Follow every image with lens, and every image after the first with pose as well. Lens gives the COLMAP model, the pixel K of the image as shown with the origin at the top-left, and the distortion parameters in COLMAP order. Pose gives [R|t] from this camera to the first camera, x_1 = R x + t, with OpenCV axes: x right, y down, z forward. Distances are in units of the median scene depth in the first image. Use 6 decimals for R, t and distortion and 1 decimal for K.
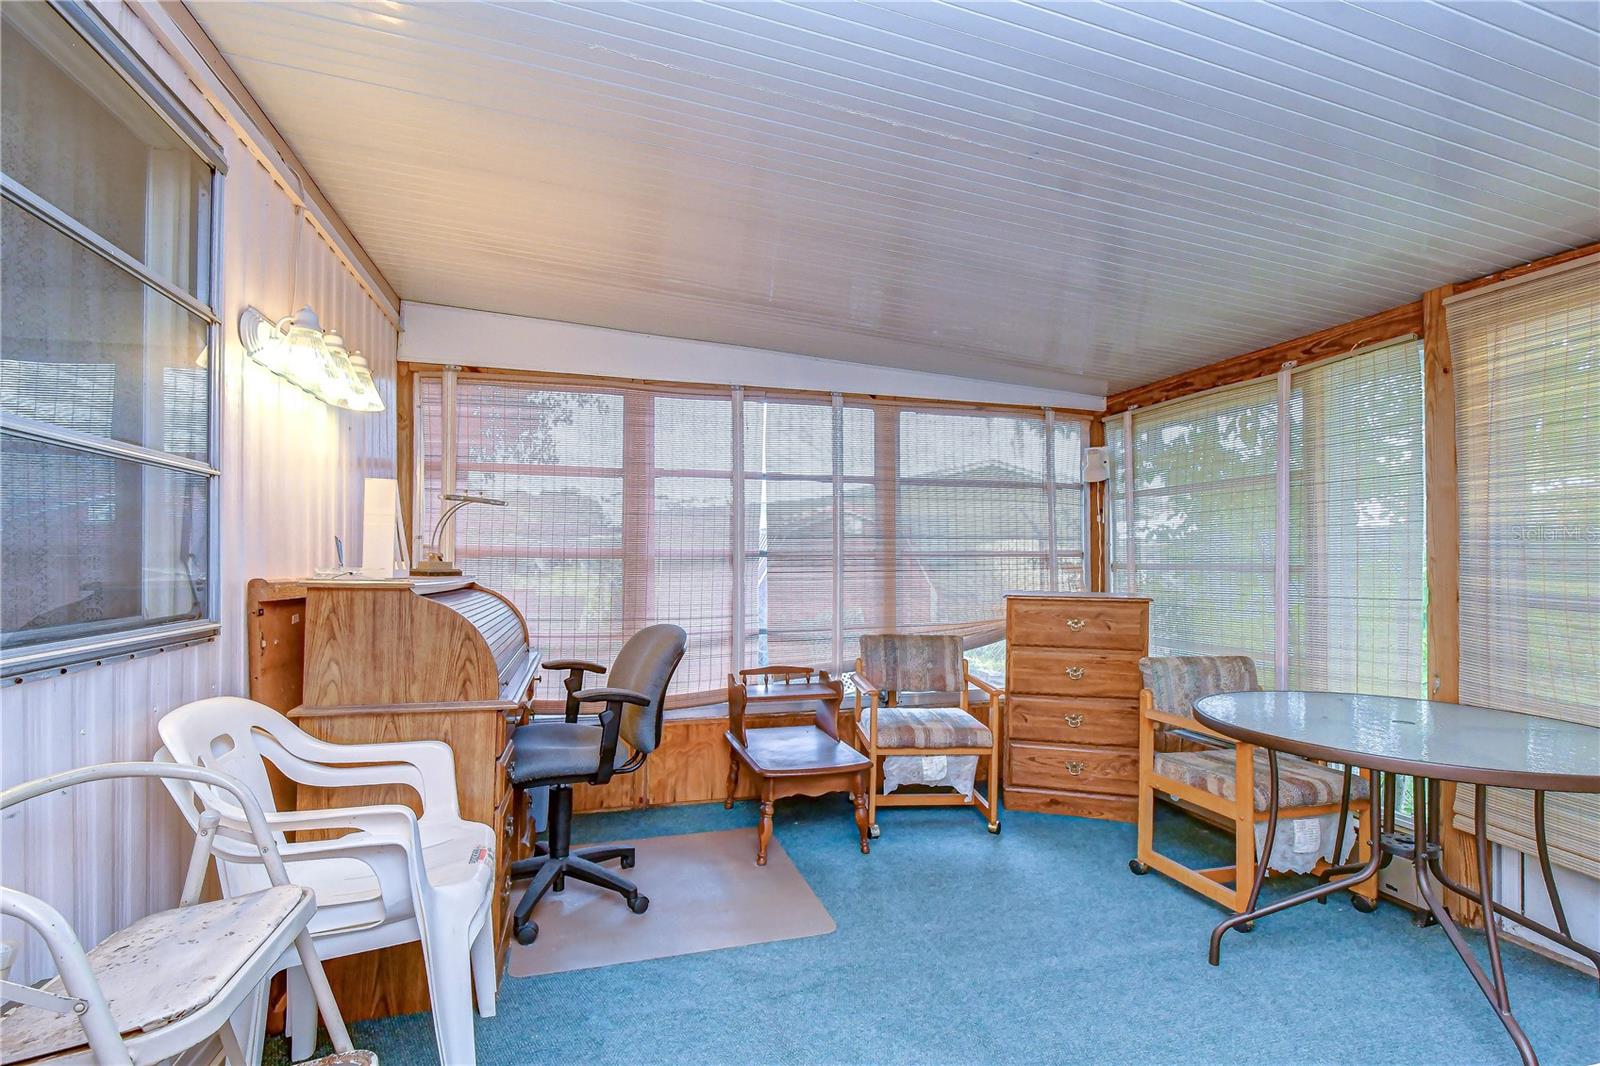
lens RADIAL K [[732.4, 0, 803.1], [0, 732.4, 566.3], [0, 0, 1]] dist [-0.002249, -0.001425]
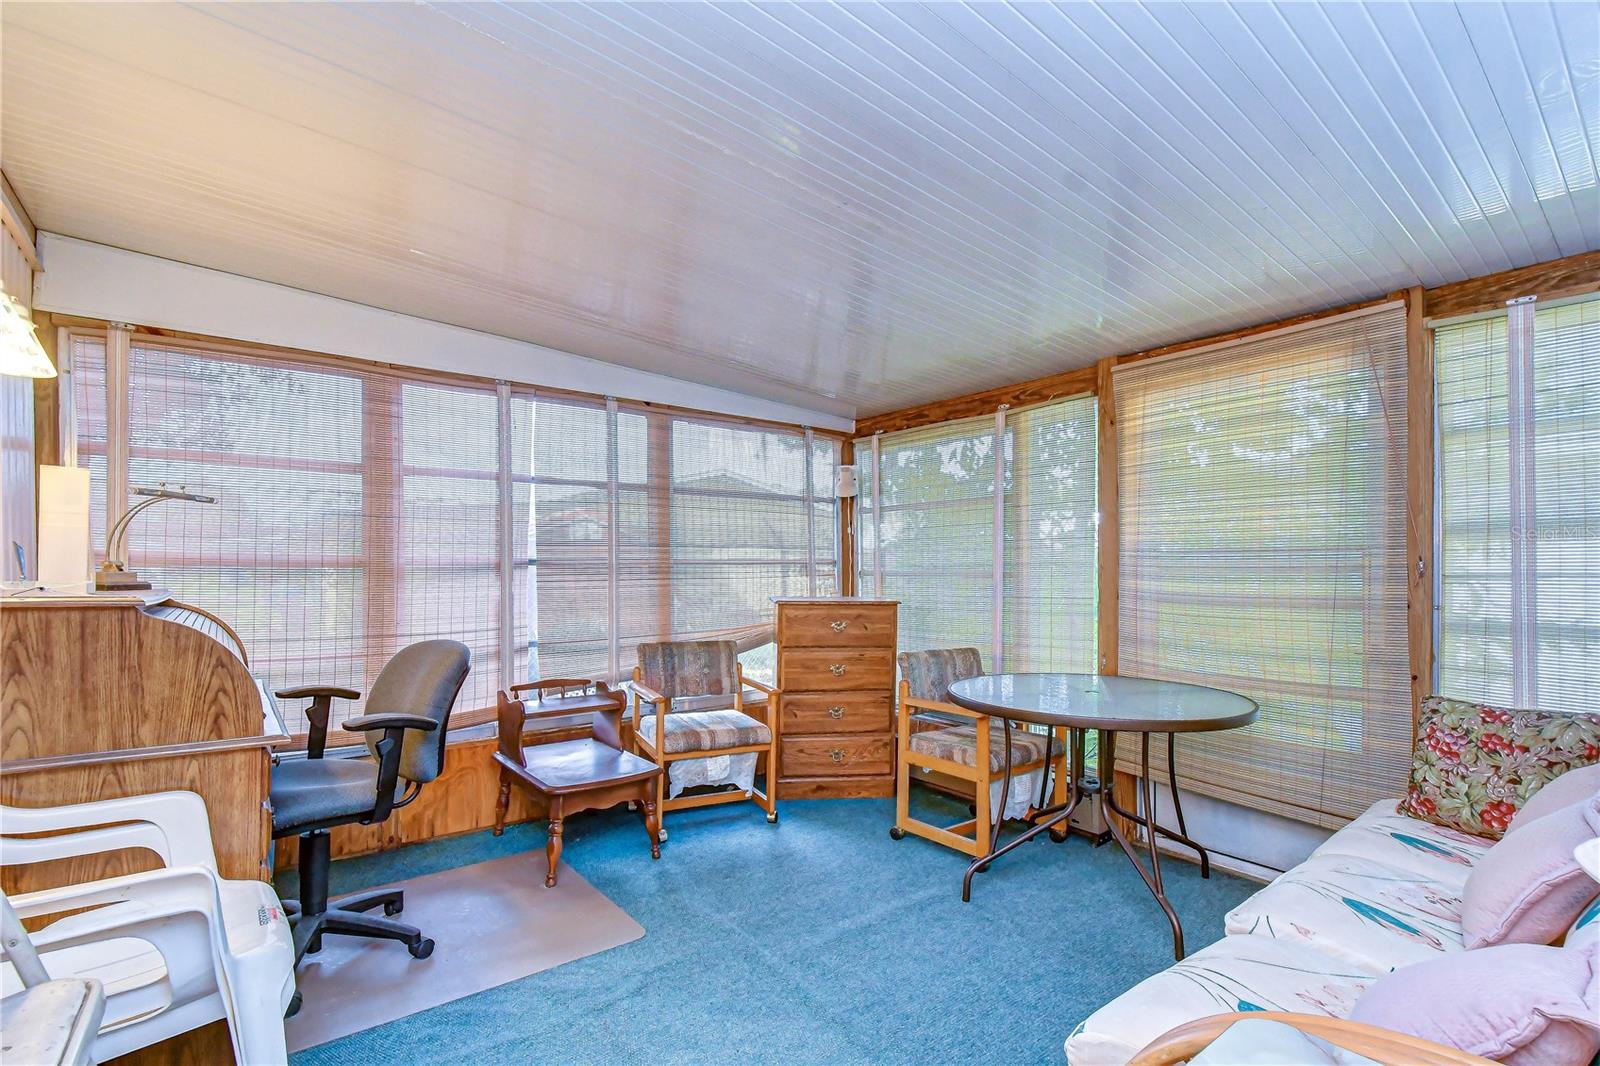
lens RADIAL K [[741.8, 0, 807.3], [0, 741.8, 588.5], [0, 0, 1]] dist [-0.000591, -0.004644]
pose [[0.924618, -0.013211, 0.380667, -0.103539], [0.005466, 0.999756, 0.021419, -0.001549], [-0.380857, -0.017724, 0.924464, -0.019659]]
